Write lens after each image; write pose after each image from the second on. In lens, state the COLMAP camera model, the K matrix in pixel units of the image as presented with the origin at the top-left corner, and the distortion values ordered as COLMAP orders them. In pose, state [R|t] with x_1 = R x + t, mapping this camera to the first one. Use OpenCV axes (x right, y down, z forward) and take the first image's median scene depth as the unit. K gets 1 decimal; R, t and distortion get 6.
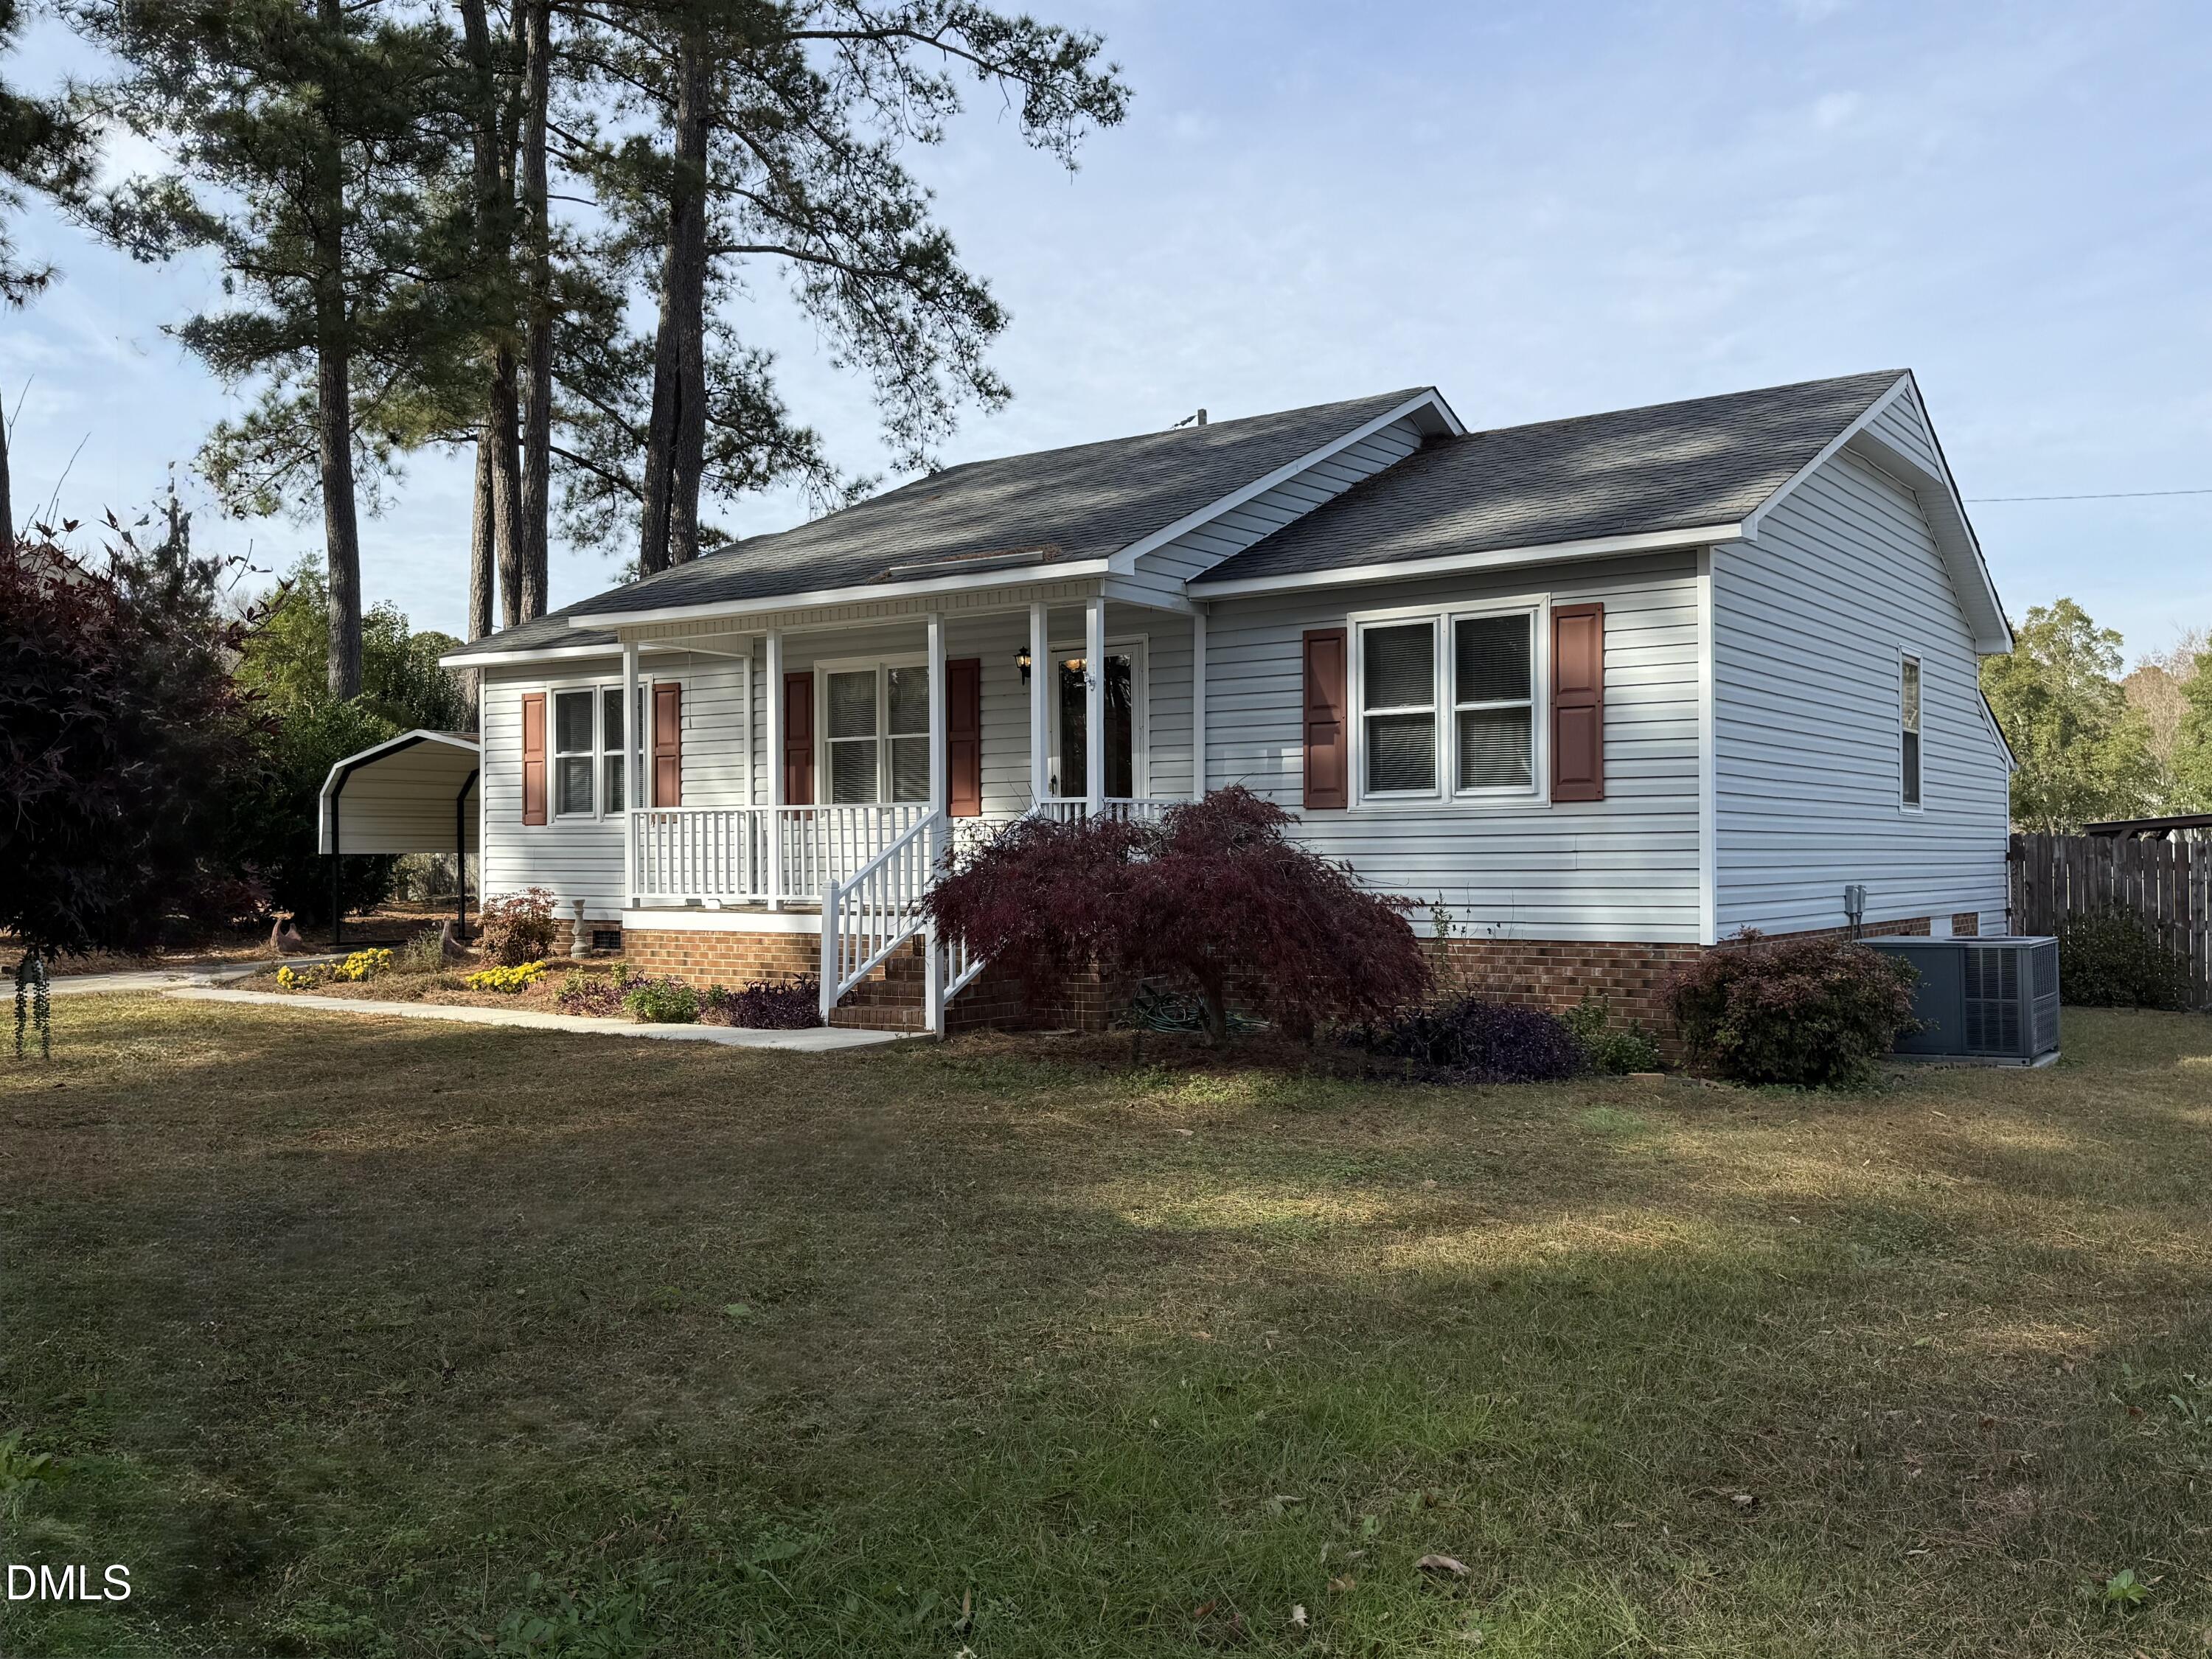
lens RADIAL K [[1863.1, 0, 1106.0], [0, 1863.1, 829.5], [0, 0, 1]] dist [0.235949, 0.000156]
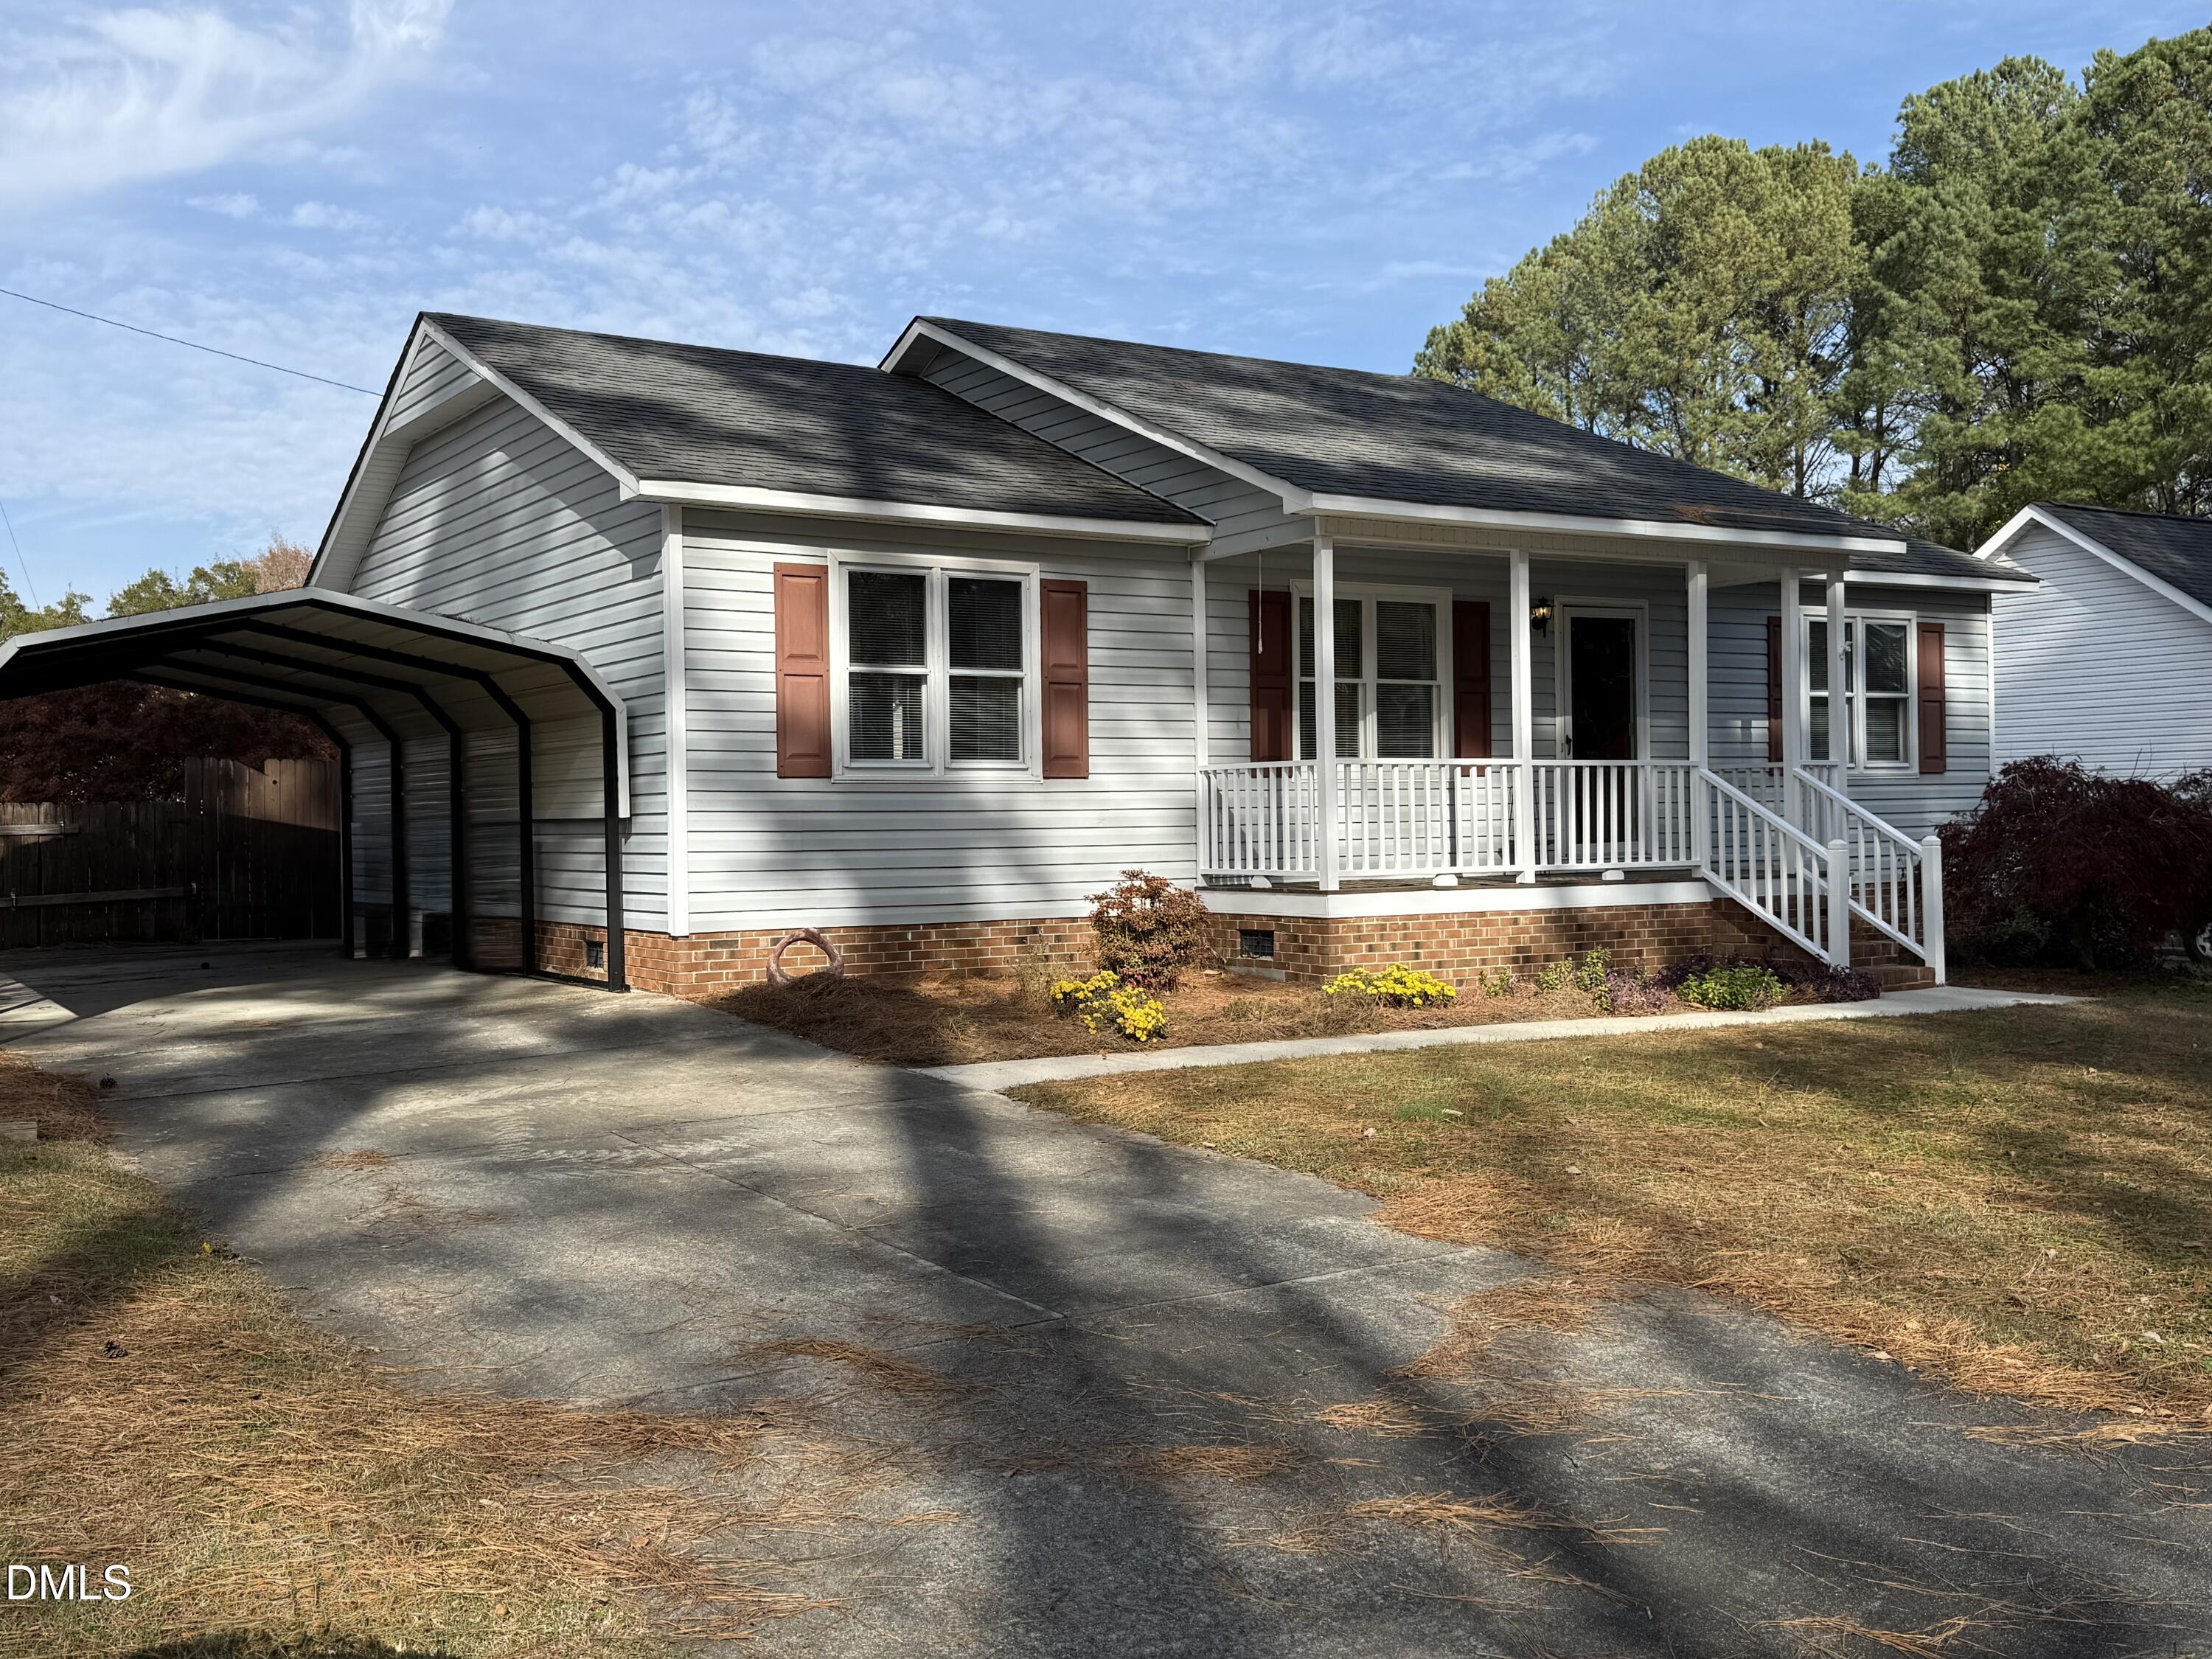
lens RADIAL K [[2191.9, 0, 1106.0], [0, 2191.9, 829.5], [0, 0, 1]] dist [0.192111, -0.005866]
pose [[0.345927, -0.000700, 0.938261, -1.101899], [0.003994, 0.999992, -0.000727, 0.017602], [-0.938253, 0.003999, 0.345927, 0.784134]]
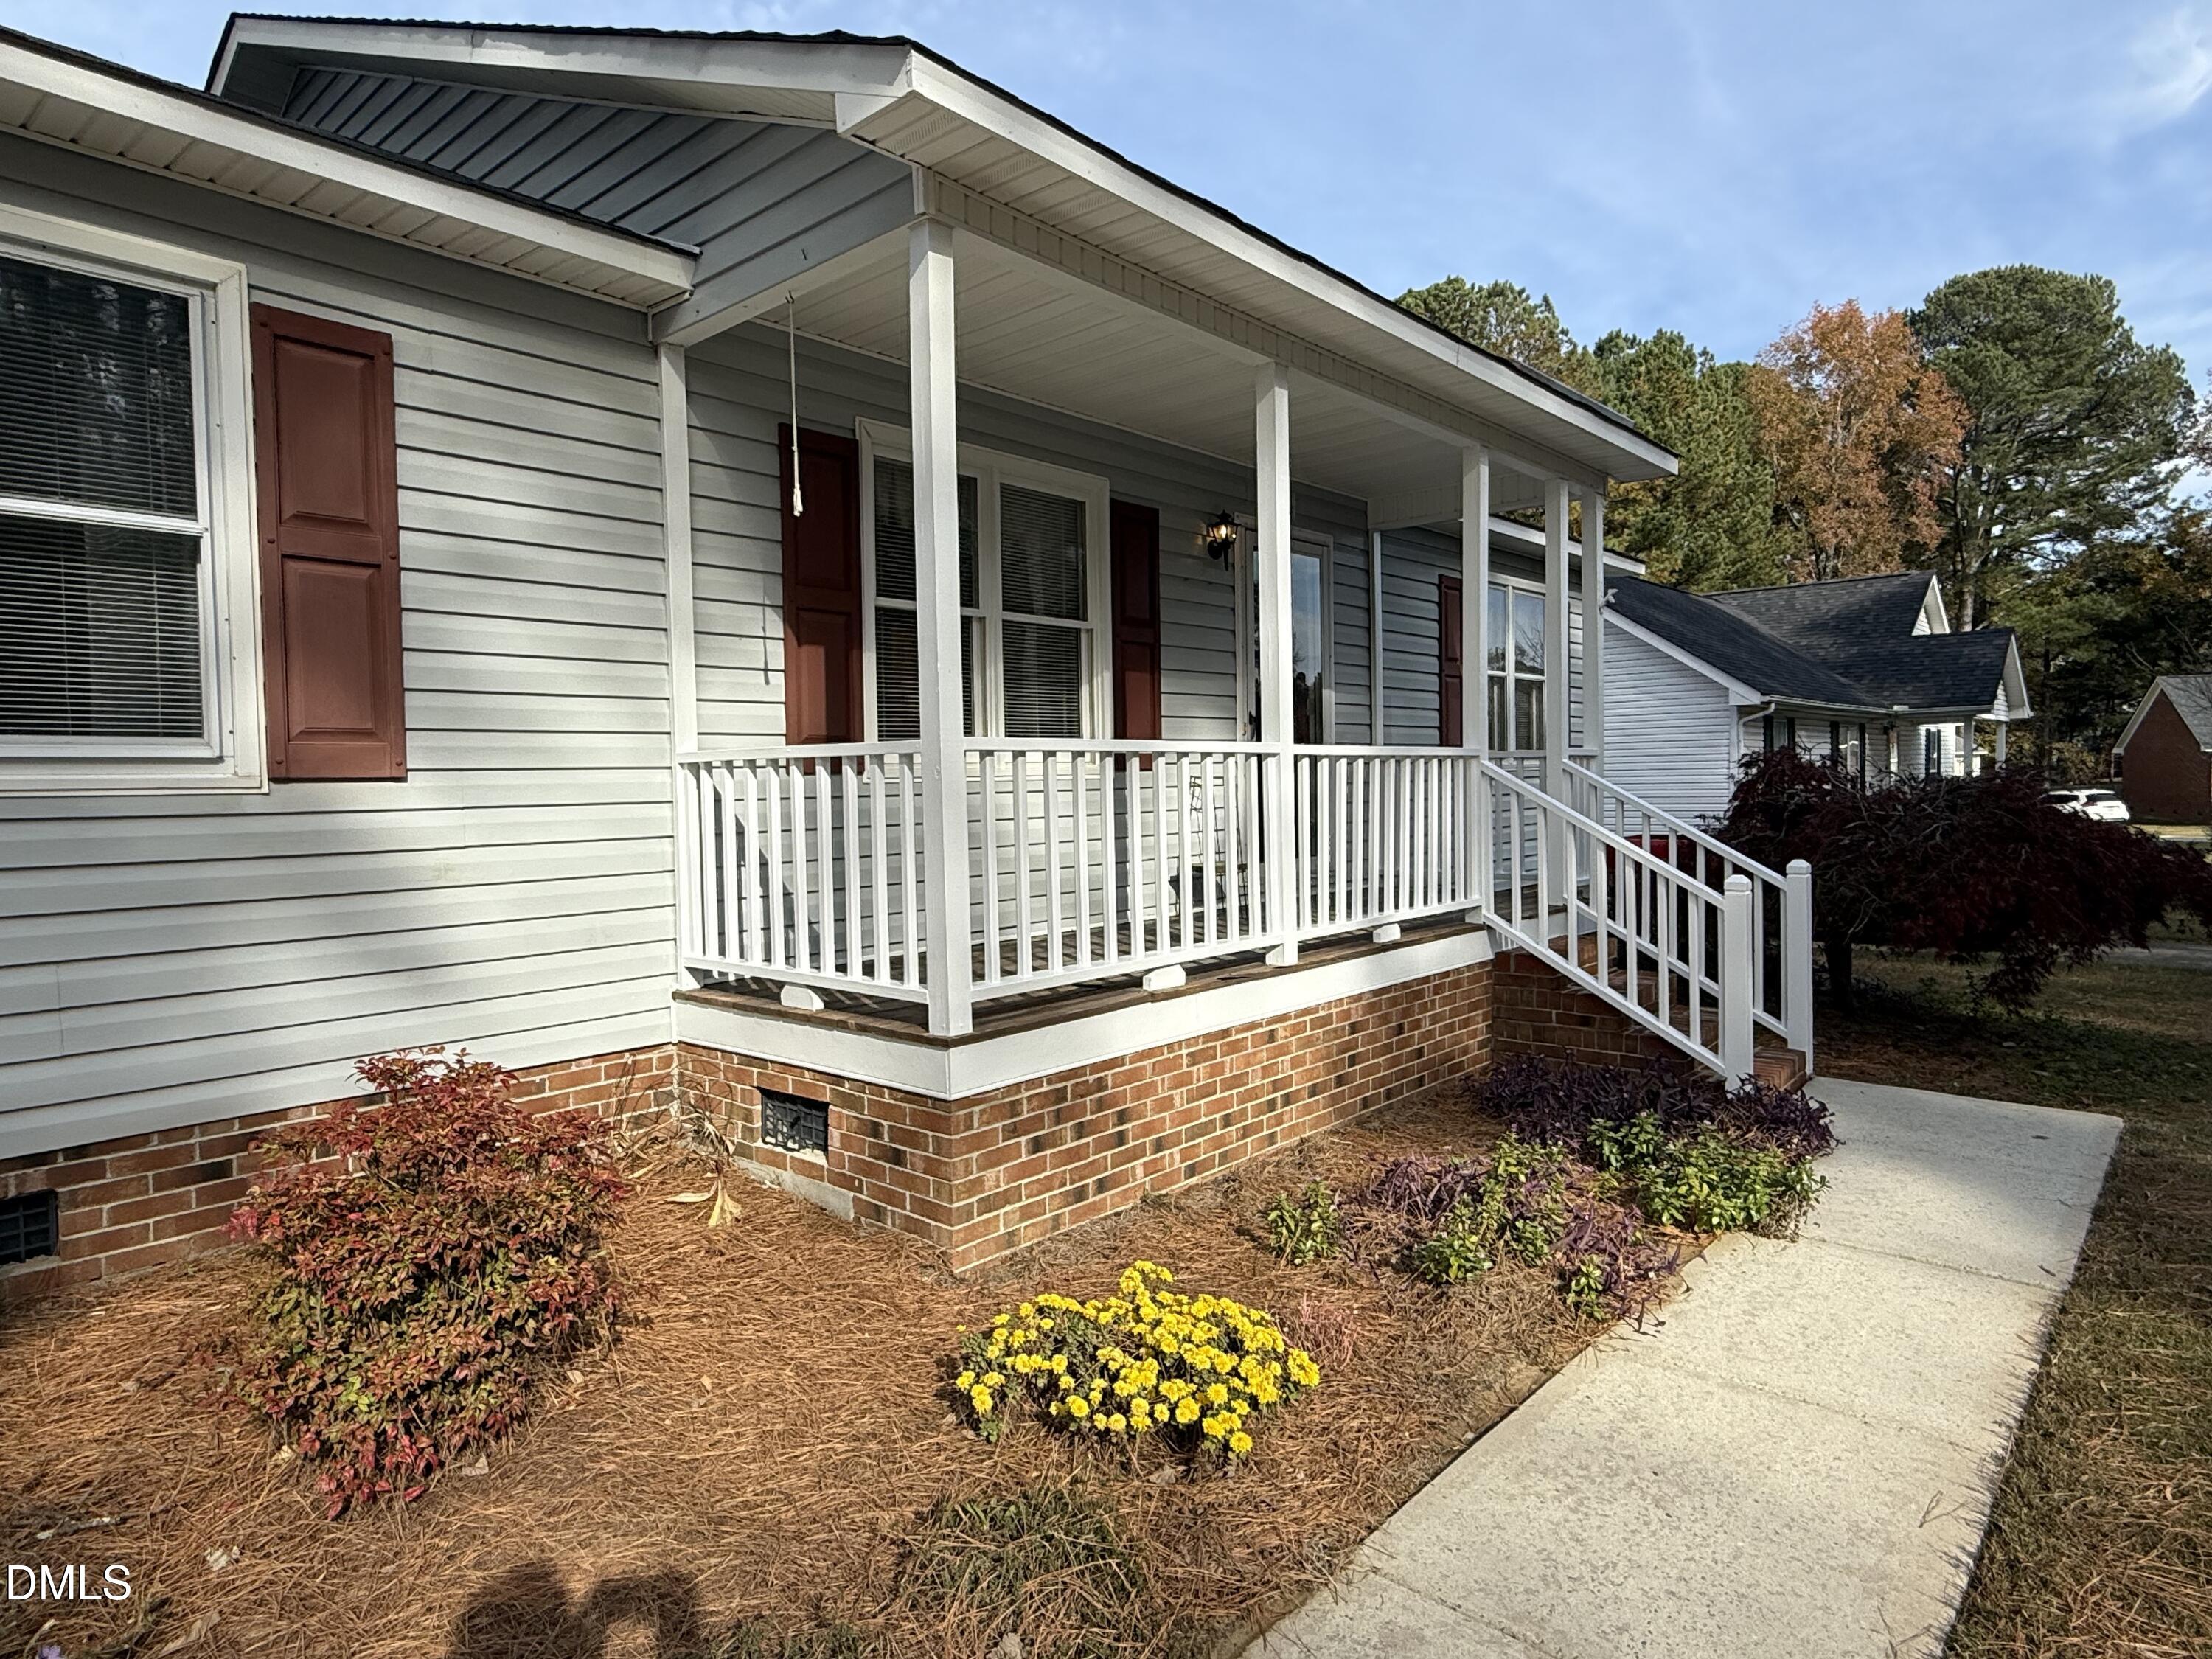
lens RADIAL K [[1289.4, 0, 1070.6], [0, 1289.4, 834.6], [0, 0, 1]] dist [-0.003773, -0.000522]
pose [[0.109370, -0.035715, 0.993359, -0.474724], [0.008151, 0.999353, 0.035034, -0.001538], [-0.993968, 0.004265, 0.109590, 0.956869]]
